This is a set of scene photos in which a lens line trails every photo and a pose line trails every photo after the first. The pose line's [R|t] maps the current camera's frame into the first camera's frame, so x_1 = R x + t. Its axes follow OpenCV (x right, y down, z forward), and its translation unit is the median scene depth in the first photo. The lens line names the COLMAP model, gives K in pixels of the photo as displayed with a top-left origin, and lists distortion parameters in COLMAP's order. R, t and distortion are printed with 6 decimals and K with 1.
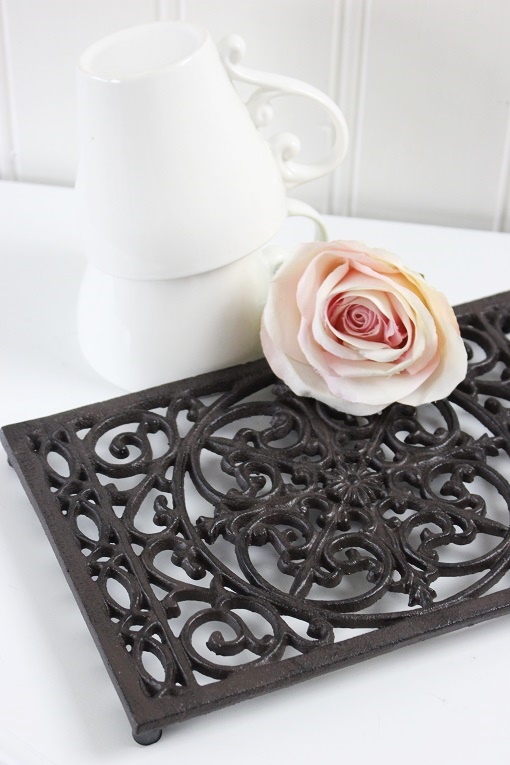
lens RADIAL K [[1792.8, 0, 255.0], [0, 1792.8, 382.5], [0, 0, 1]] dist [0.038492, 0.034321]
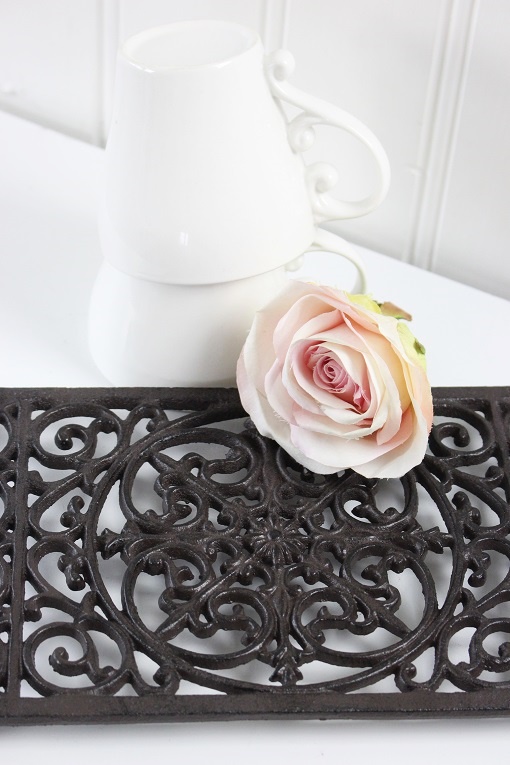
lens RADIAL K [[1792.8, 0, 255.0], [0, 1792.8, 382.5], [0, 0, 1]] dist [0.038492, 0.034321]
pose [[0.943265, 0.256033, -0.211418, 0.221583], [-0.255167, 0.966372, 0.031847, -0.050441], [0.212463, 0.023907, 0.976877, 0.072419]]
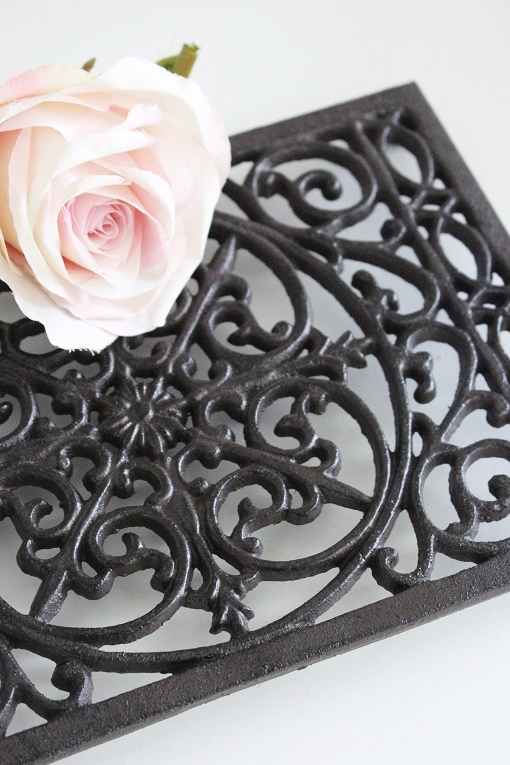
lens RADIAL K [[1792.8, 0, 255.0], [0, 1792.8, 382.5], [0, 0, 1]] dist [0.038492, 0.034321]
pose [[0.999209, 0.019427, 0.034709, 0.072159], [-0.027500, 0.967876, 0.249919, -0.122250], [-0.028739, -0.250676, 0.967644, 0.356613]]
